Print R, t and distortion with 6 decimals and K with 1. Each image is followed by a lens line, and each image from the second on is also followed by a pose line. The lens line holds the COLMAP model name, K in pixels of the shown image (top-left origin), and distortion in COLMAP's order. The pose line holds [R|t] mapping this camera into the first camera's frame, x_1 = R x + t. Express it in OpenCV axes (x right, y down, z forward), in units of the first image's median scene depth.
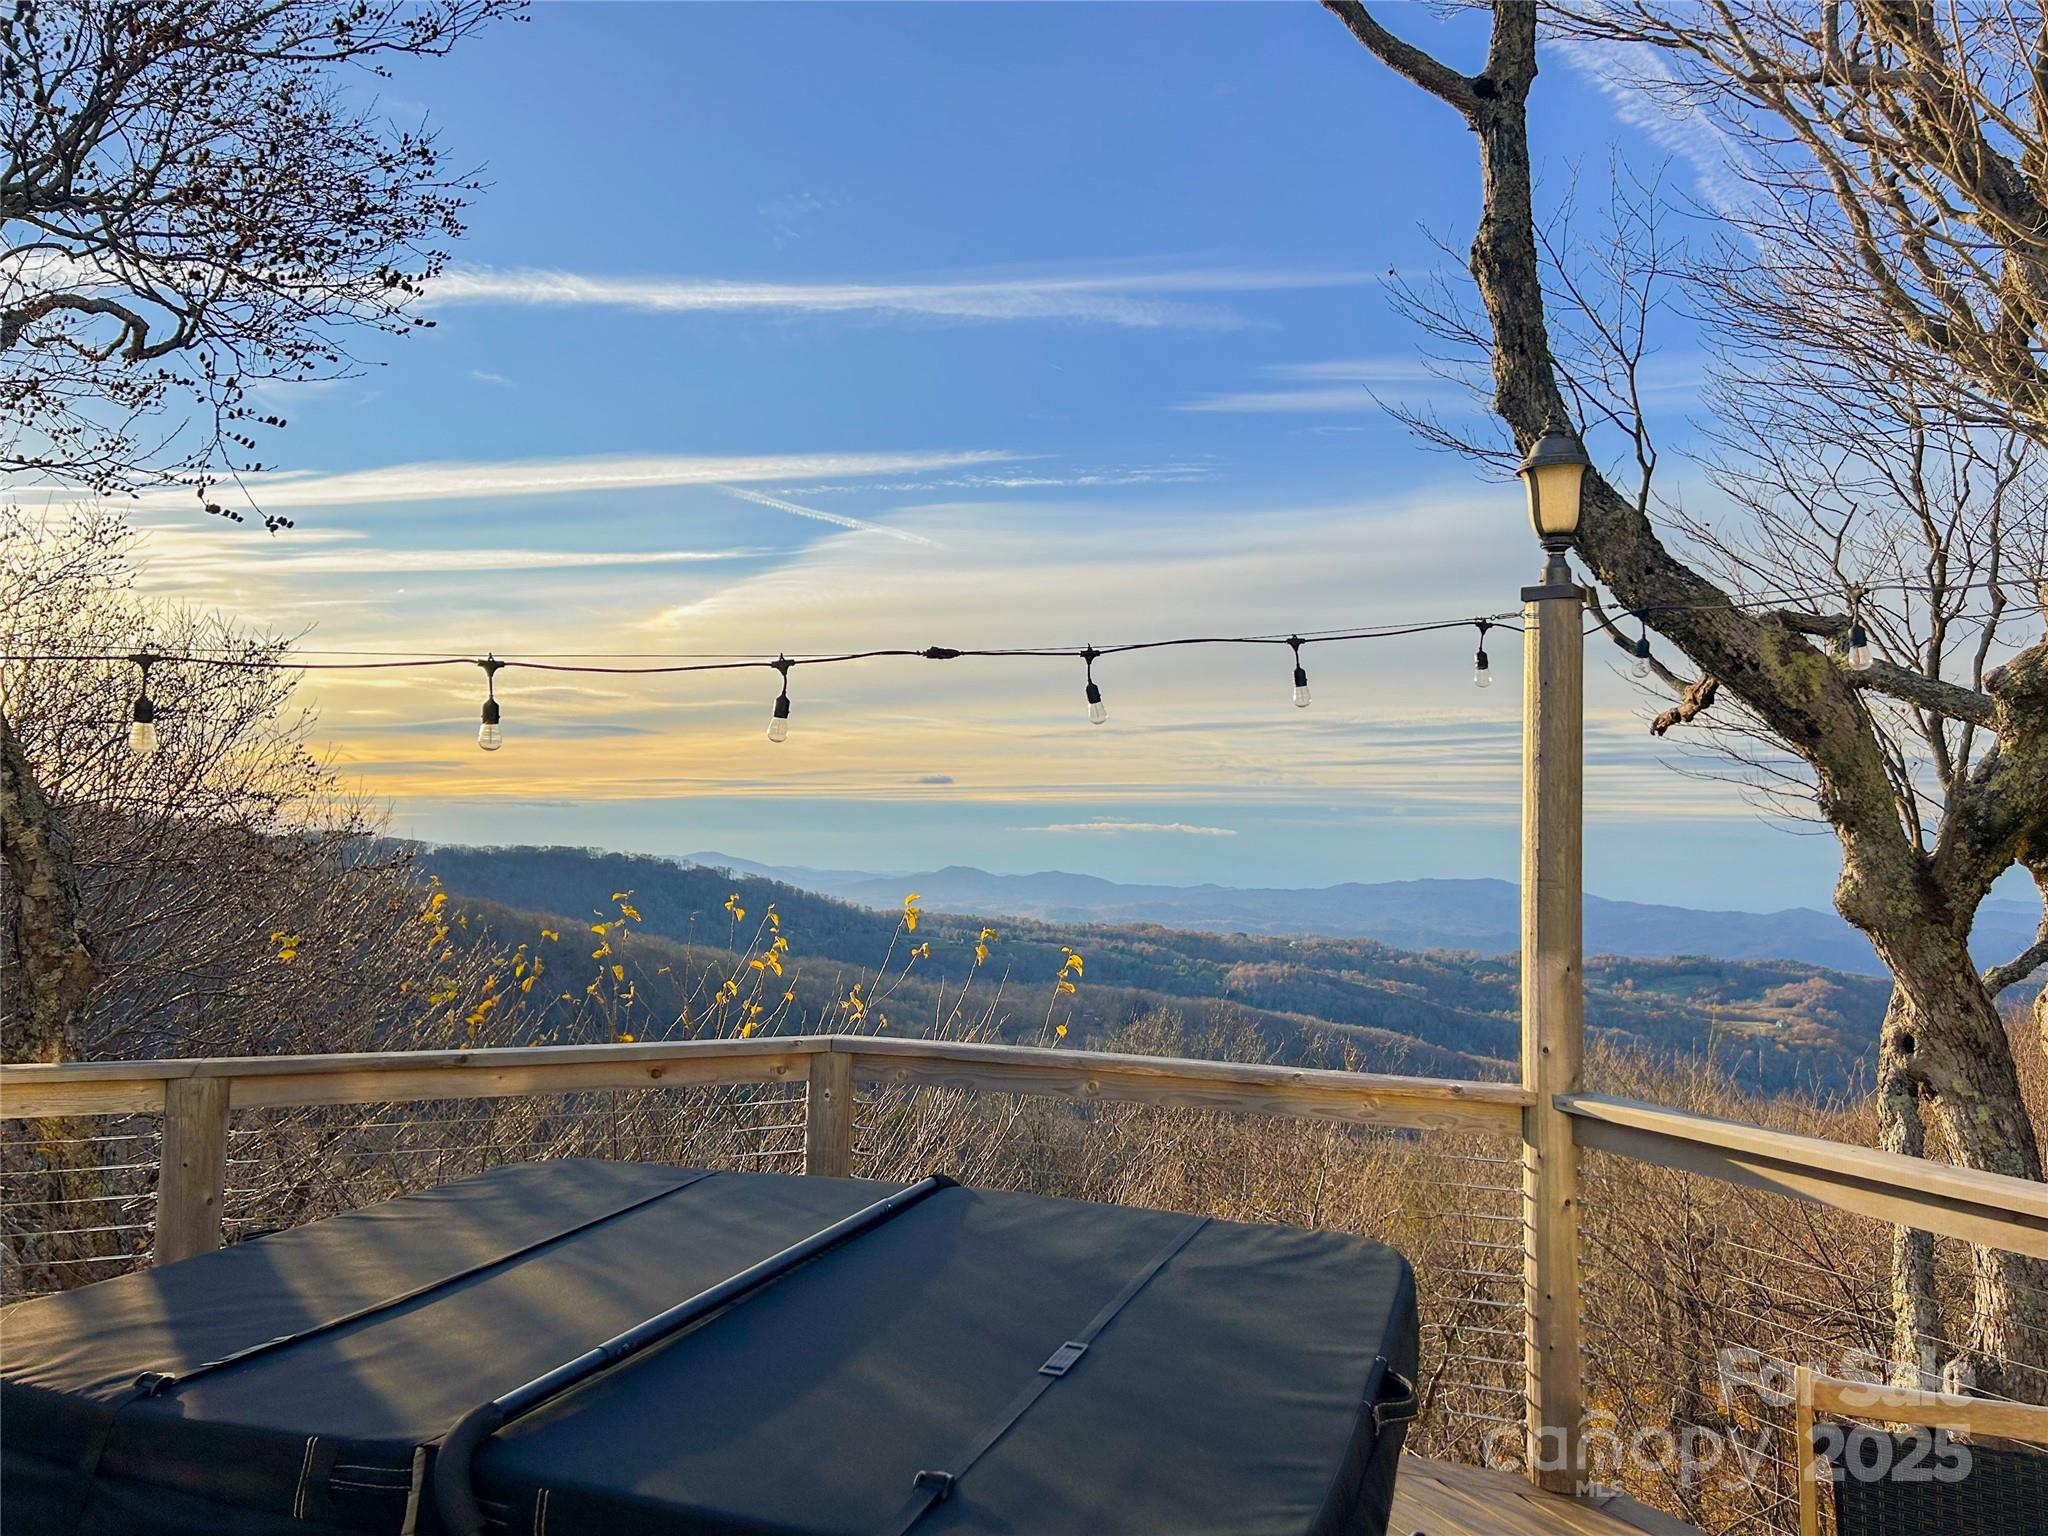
lens RADIAL K [[1527.5, 0, 1024.0], [0, 1527.5, 768.0], [0, 0, 1]] dist [0.051722, -0.041907]
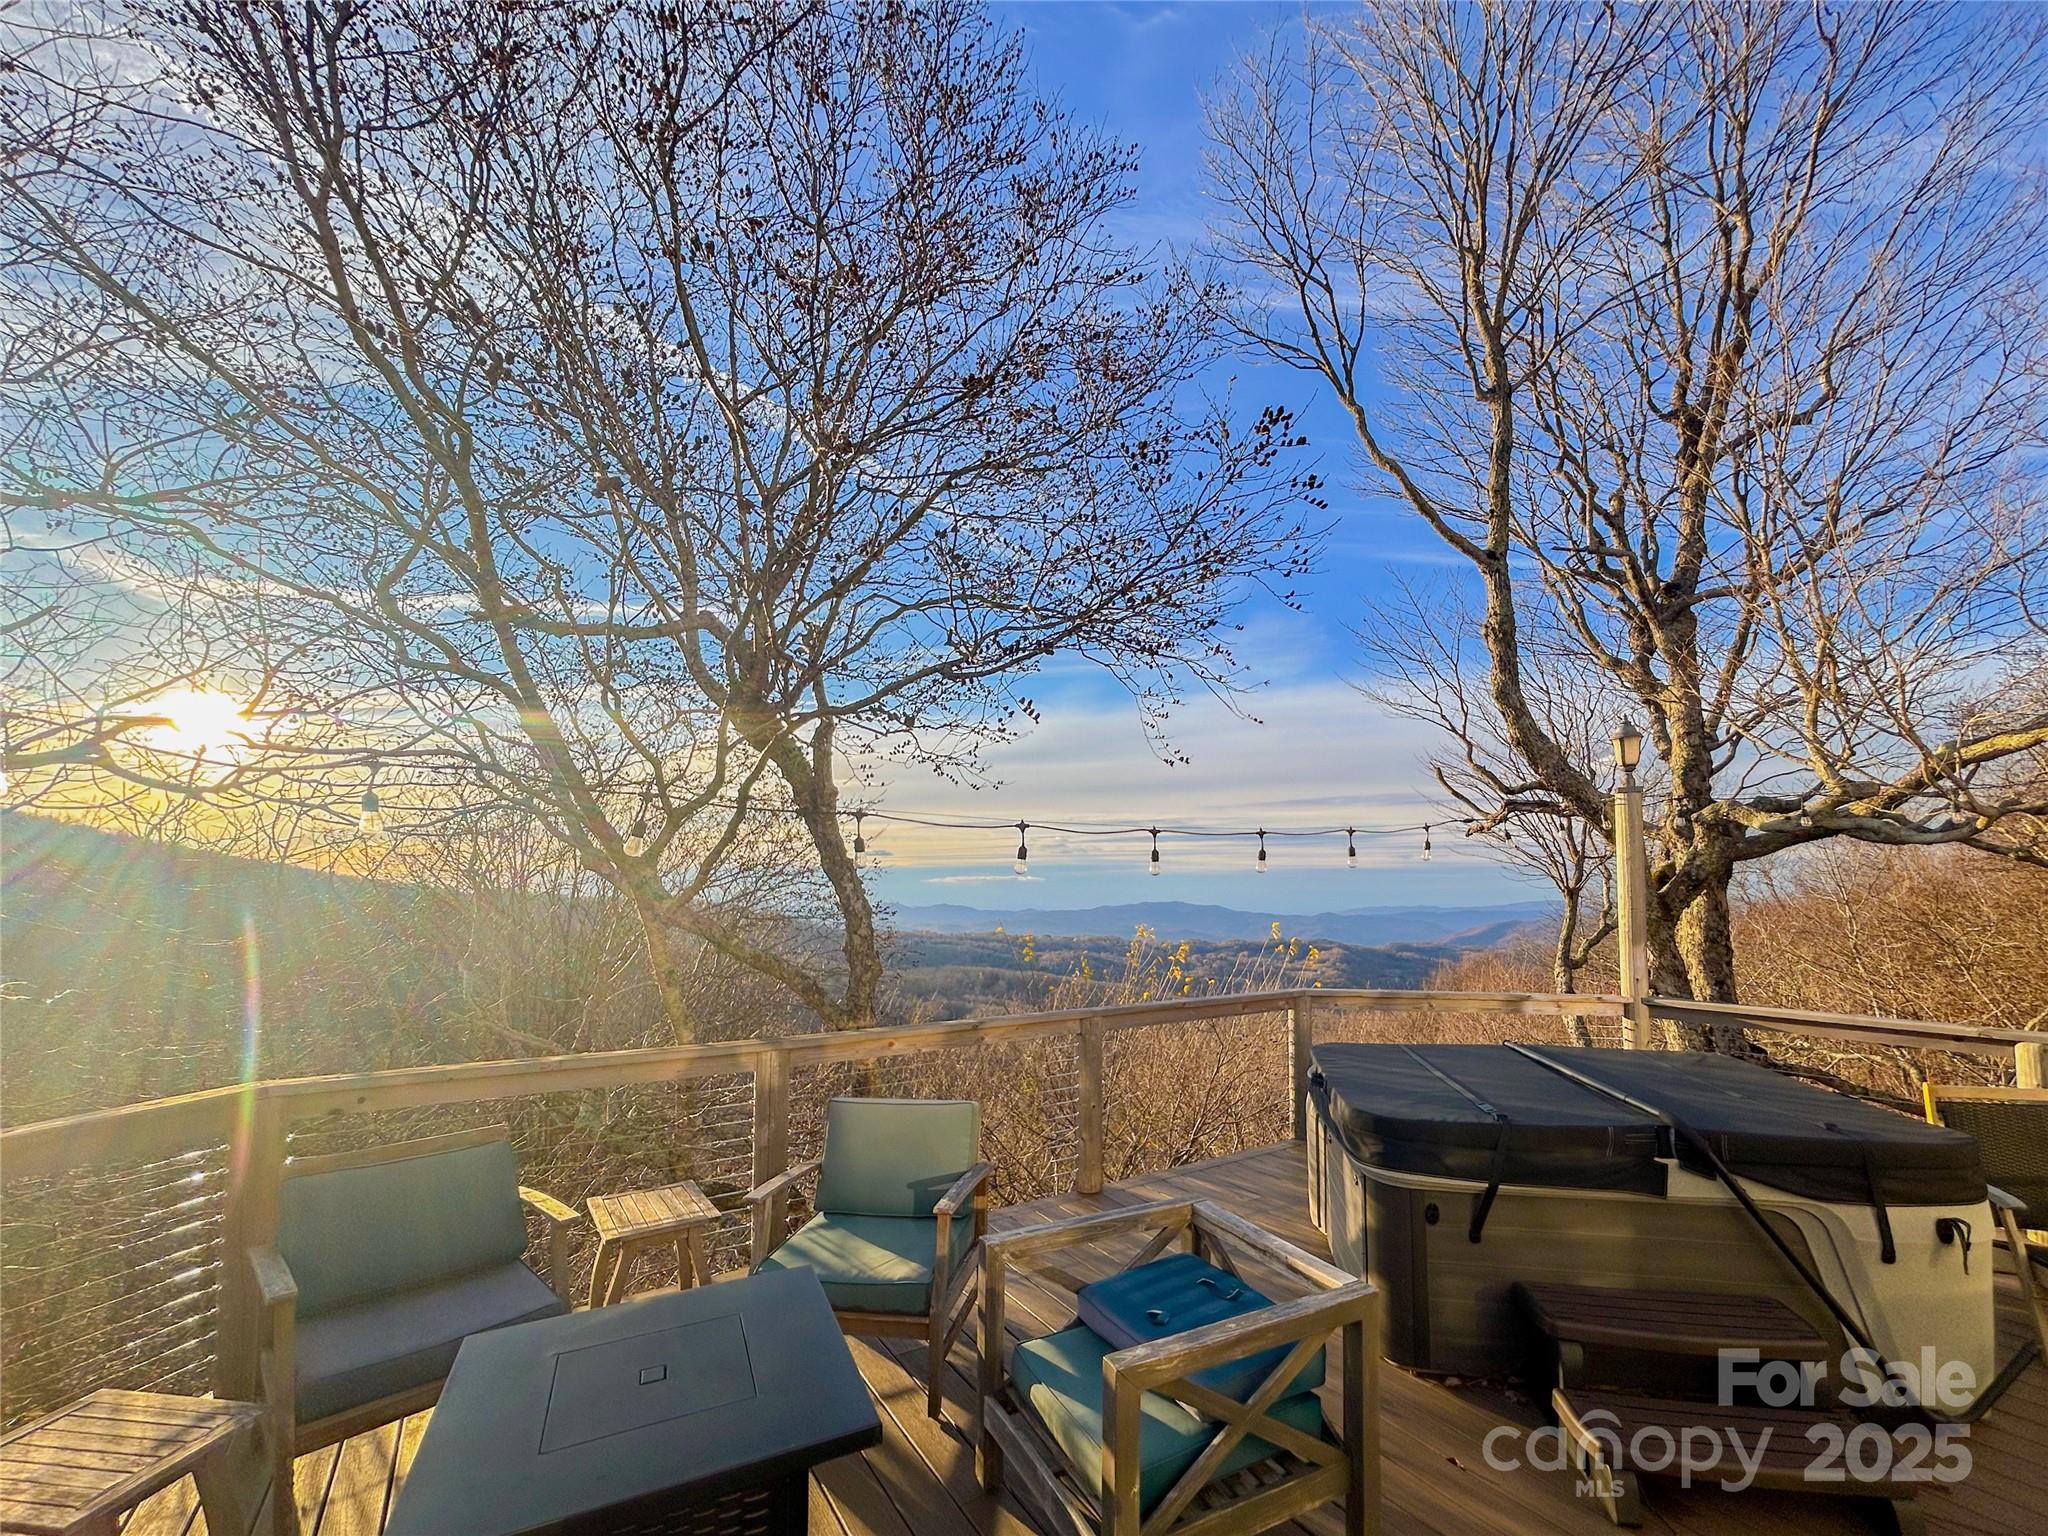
lens RADIAL K [[865.8, 0, 1024.6], [0, 865.8, 841.8], [0, 0, 1]] dist [0.001025, 0.000044]
pose [[0.984088, -0.013238, 0.177189, -0.588174], [0.013501, 0.999909, -0.000280, -0.031832], [-0.177169, 0.002667, 0.984177, -0.116339]]
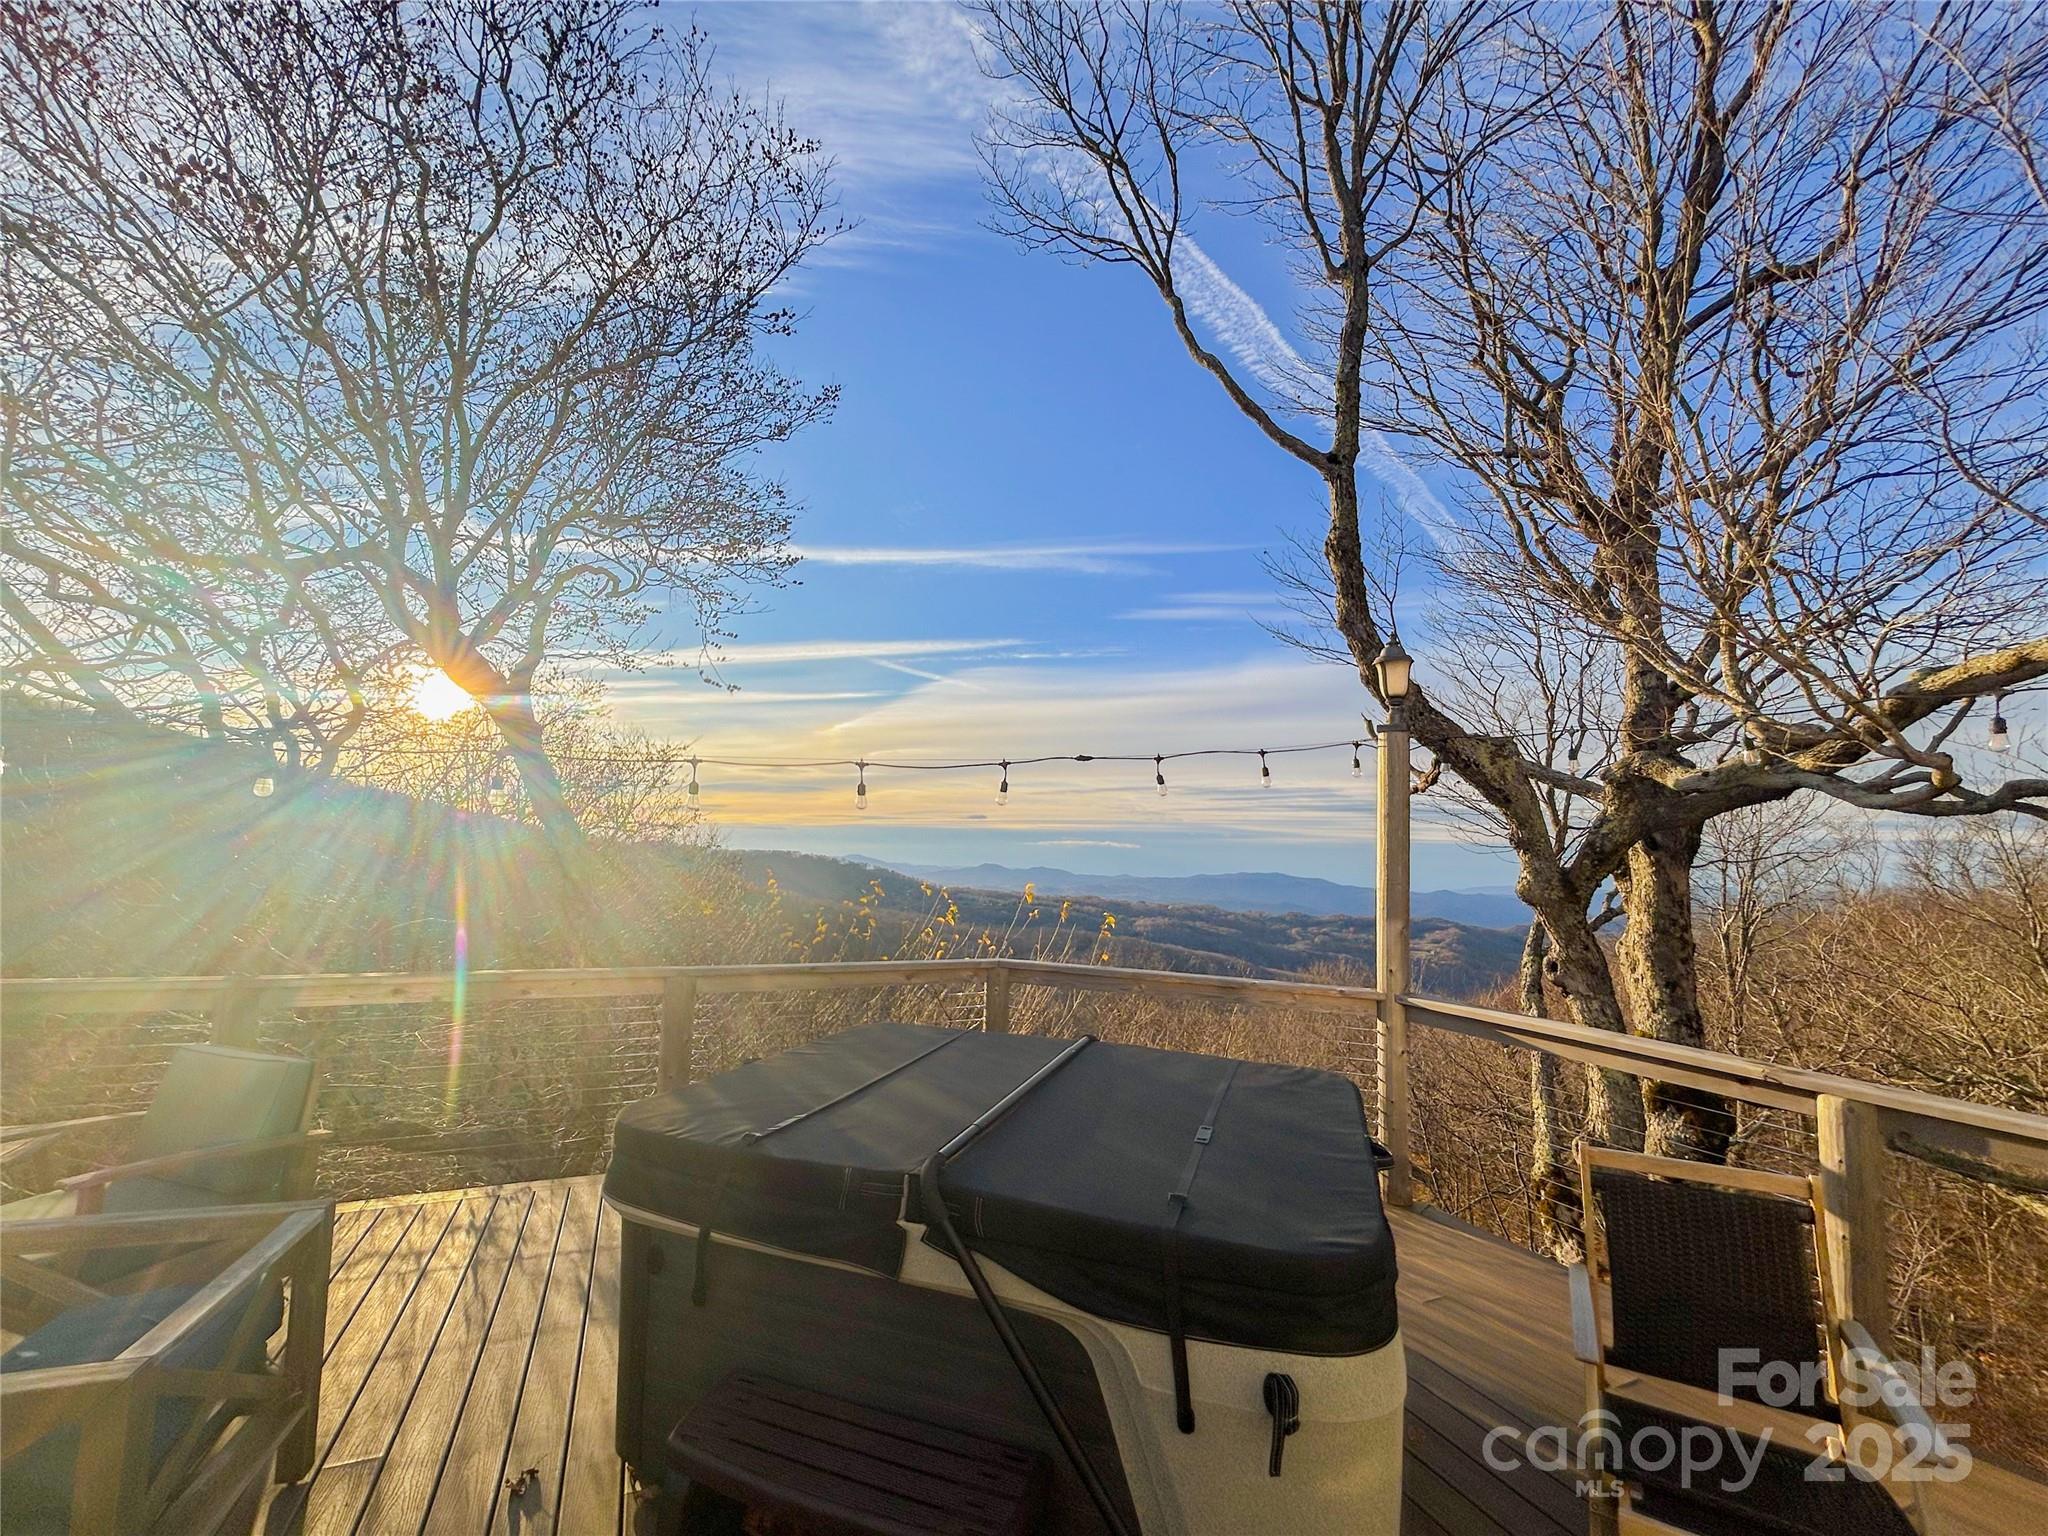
lens RADIAL K [[832.0, 0, 1009.2], [0, 832.0, 798.8], [0, 0, 1]] dist [-0.001276, 0.000018]
pose [[0.999920, 0.008779, -0.009074, -0.083798], [-0.008895, 0.999879, -0.012791, -0.006890], [0.008961, 0.012871, 0.999877, -0.016714]]
